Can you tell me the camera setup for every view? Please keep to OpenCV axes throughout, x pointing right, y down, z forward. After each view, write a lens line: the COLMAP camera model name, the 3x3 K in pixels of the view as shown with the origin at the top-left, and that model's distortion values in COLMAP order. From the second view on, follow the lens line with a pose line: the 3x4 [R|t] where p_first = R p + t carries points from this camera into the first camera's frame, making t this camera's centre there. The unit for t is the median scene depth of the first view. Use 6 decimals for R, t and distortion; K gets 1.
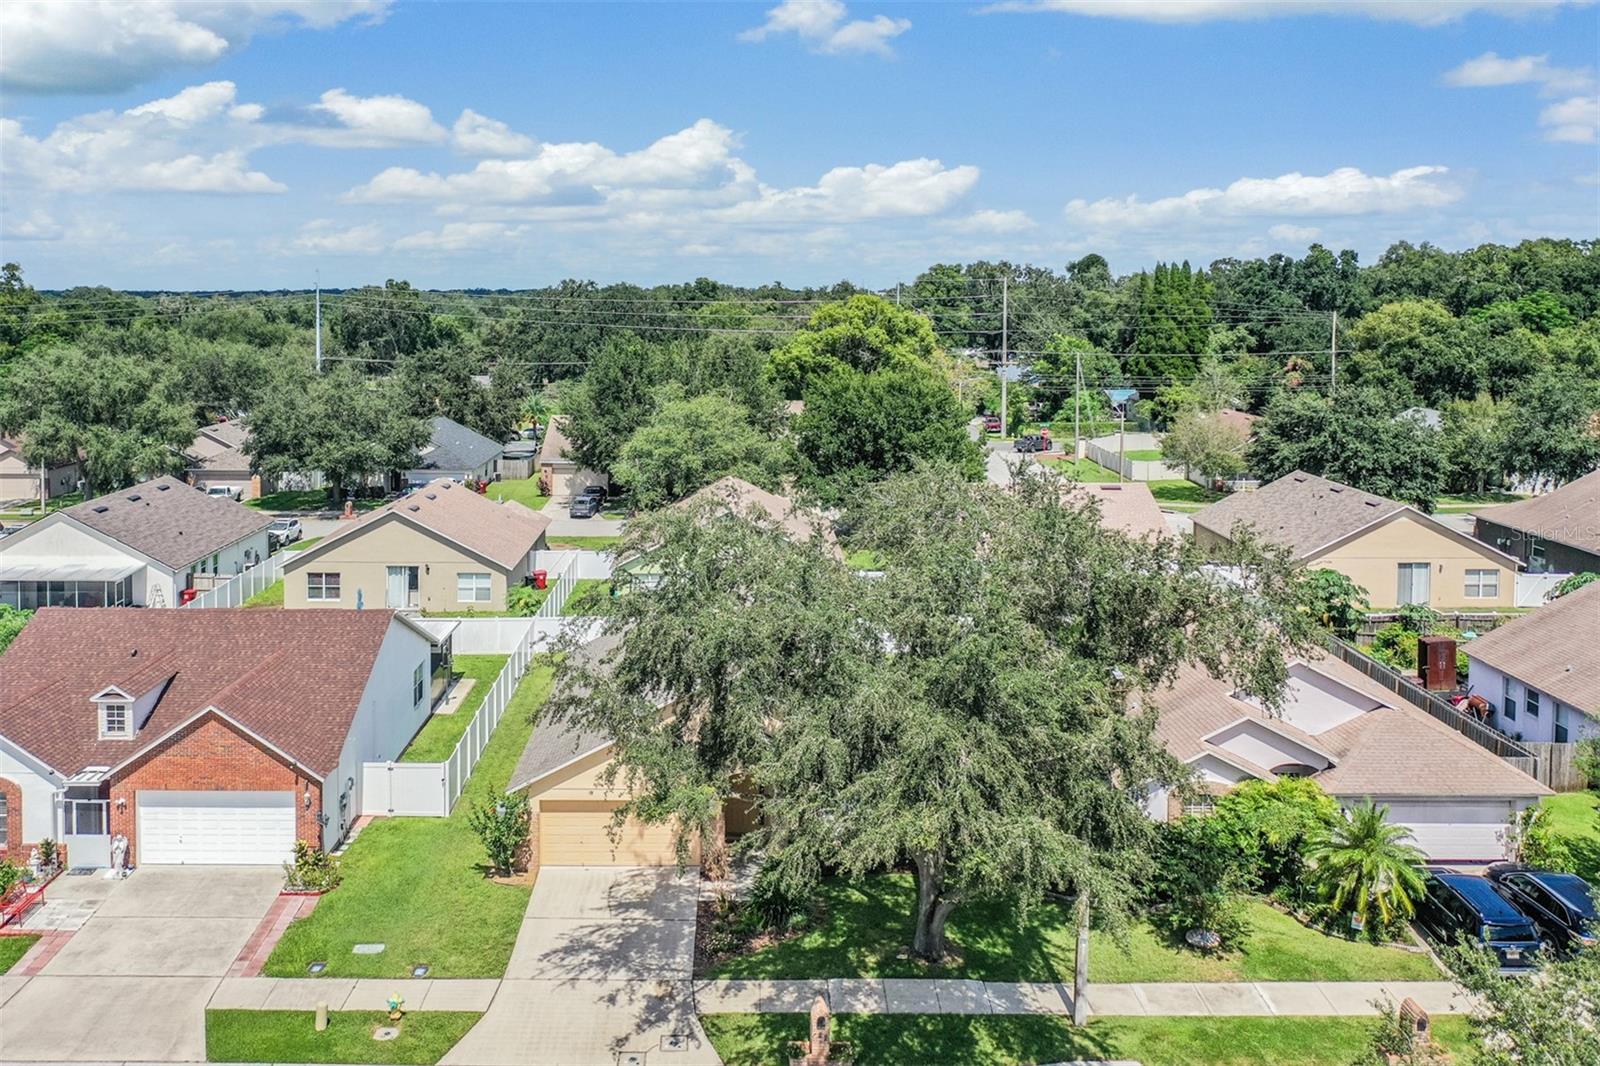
lens RADIAL K [[1520.7, 0, 596.0], [0, 1520.7, 411.5], [0, 0, 1]] dist [-0.006274, 0.011551]
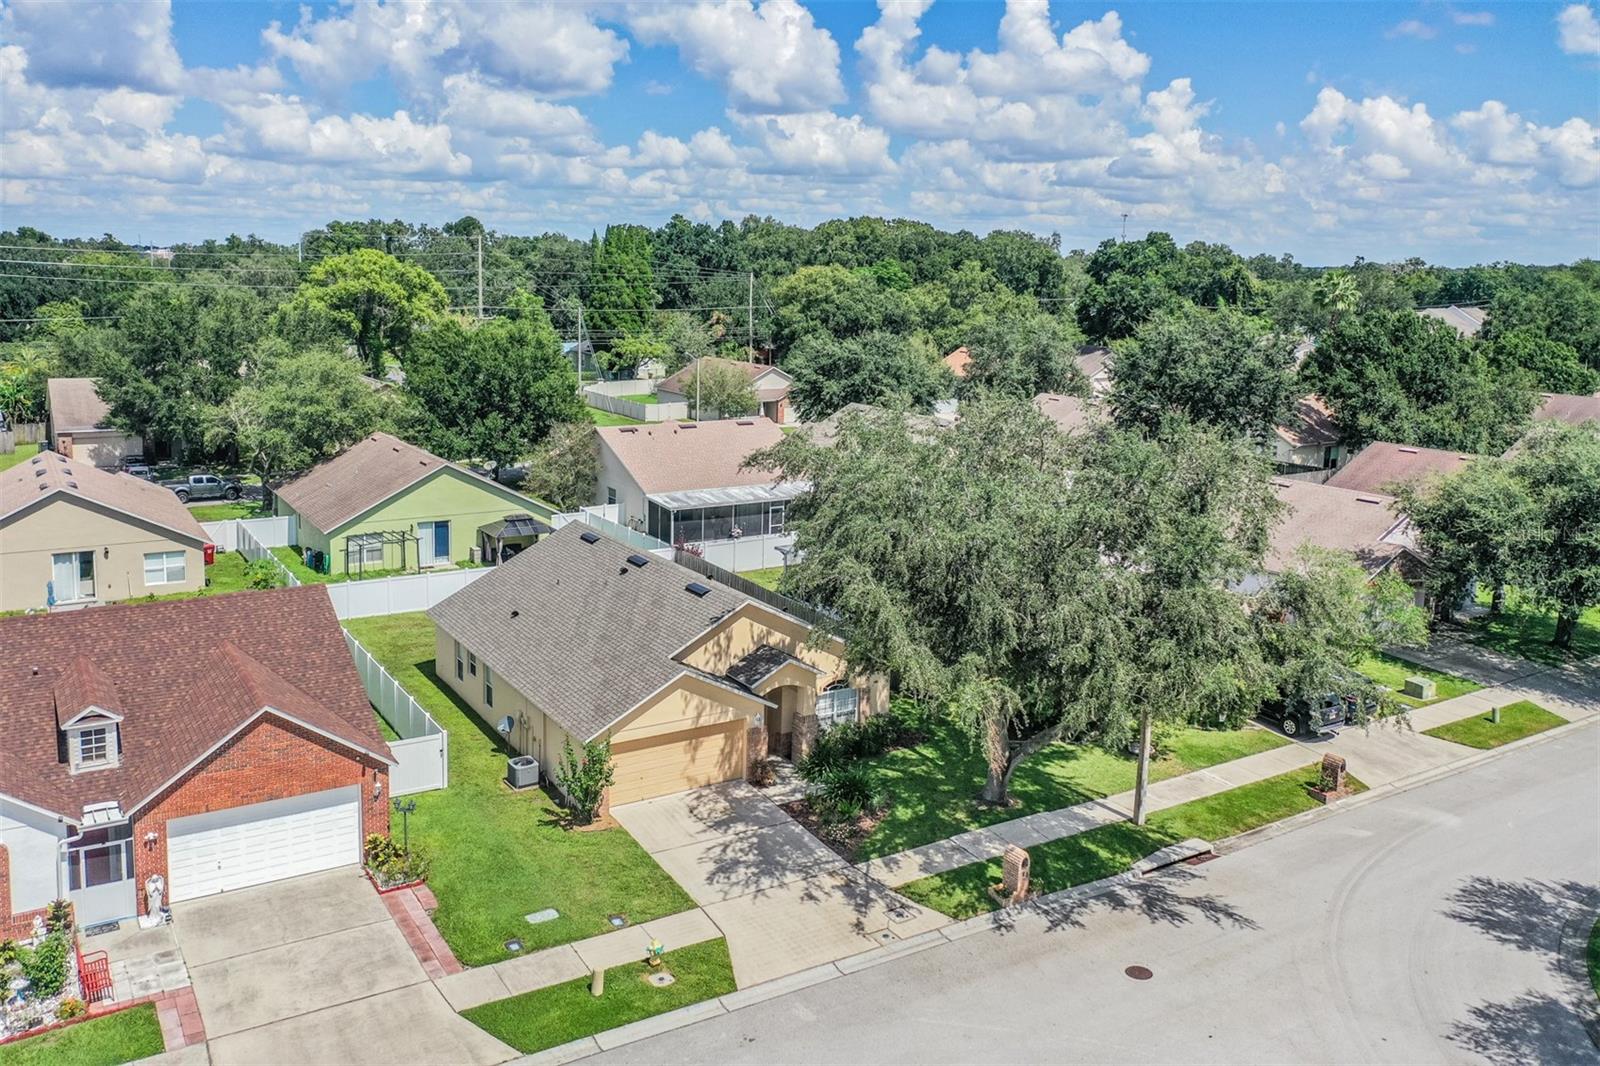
lens RADIAL K [[1449.2, 0, 785.1], [0, 1449.2, 531.1], [0, 0, 1]] dist [0.005341, -0.014246]
pose [[0.807617, -0.090051, 0.582791, -0.476712], [0.025526, 0.992684, 0.118012, 0.003918], [-0.589154, -0.080432, 0.804007, 0.162883]]
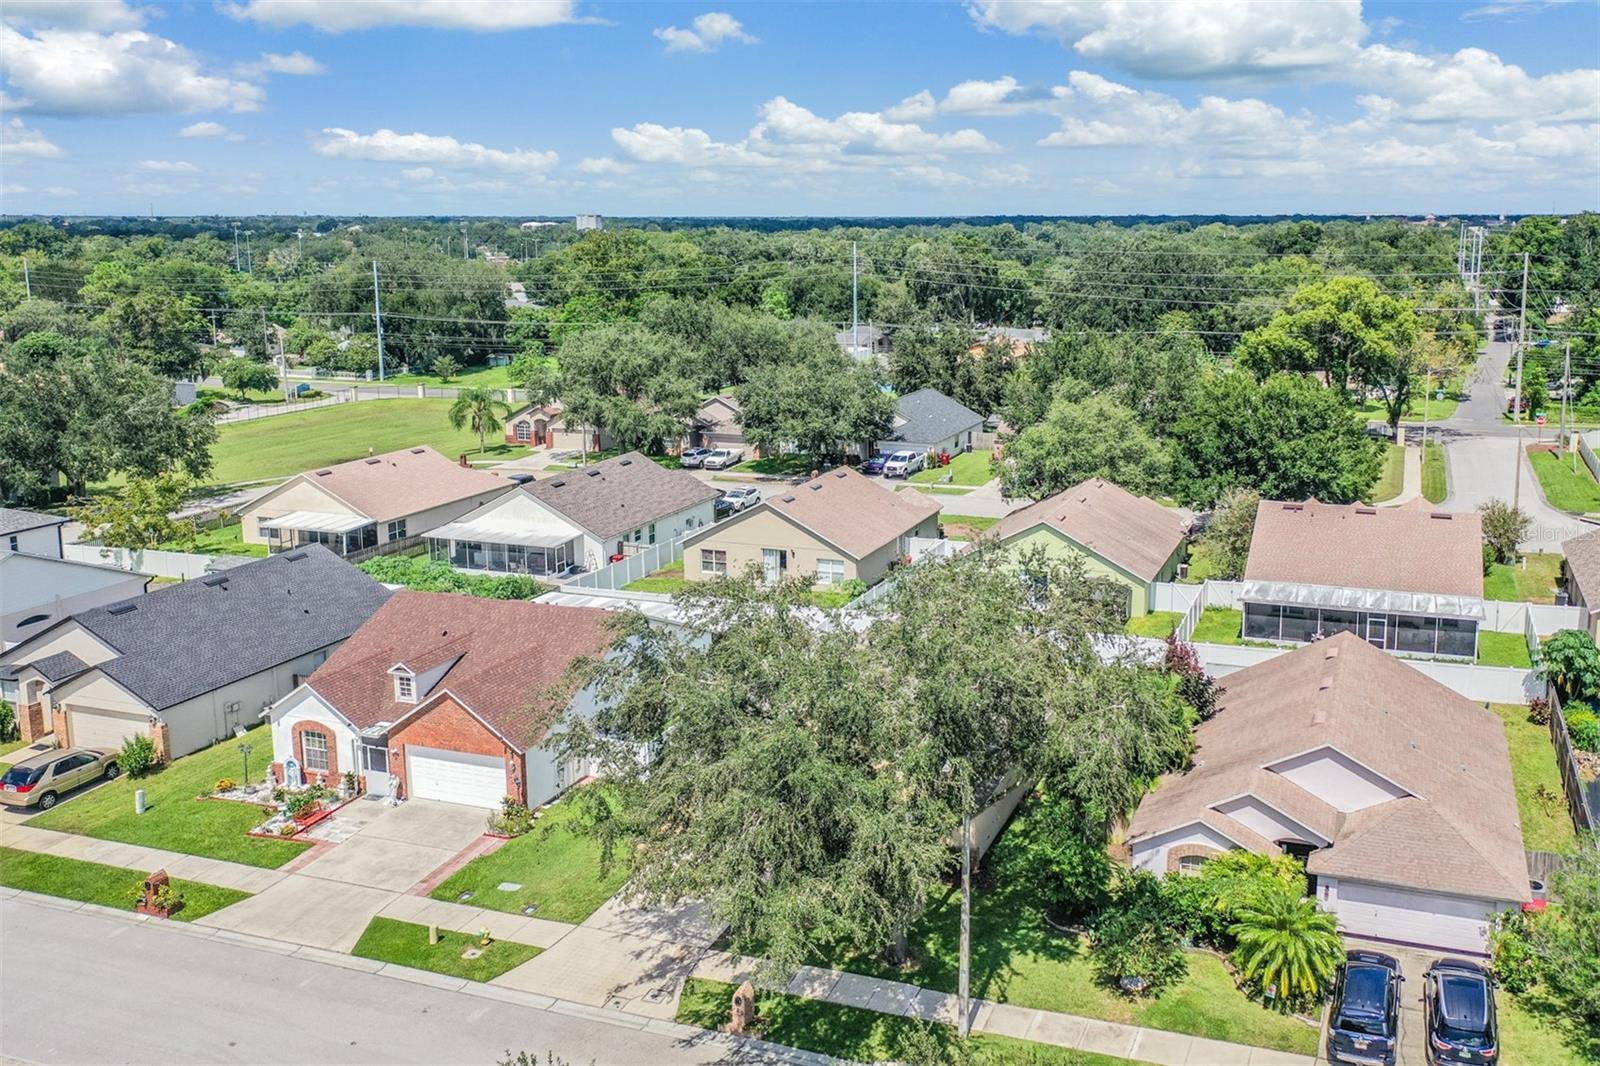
lens RADIAL K [[1449.2, 0, 785.1], [0, 1449.2, 531.1], [0, 0, 1]] dist [0.005341, -0.014246]
pose [[0.941854, 0.058351, -0.330916, 0.420644], [-0.010836, 0.989569, 0.143651, -0.121923], [0.335847, -0.131712, 0.932662, -0.051996]]
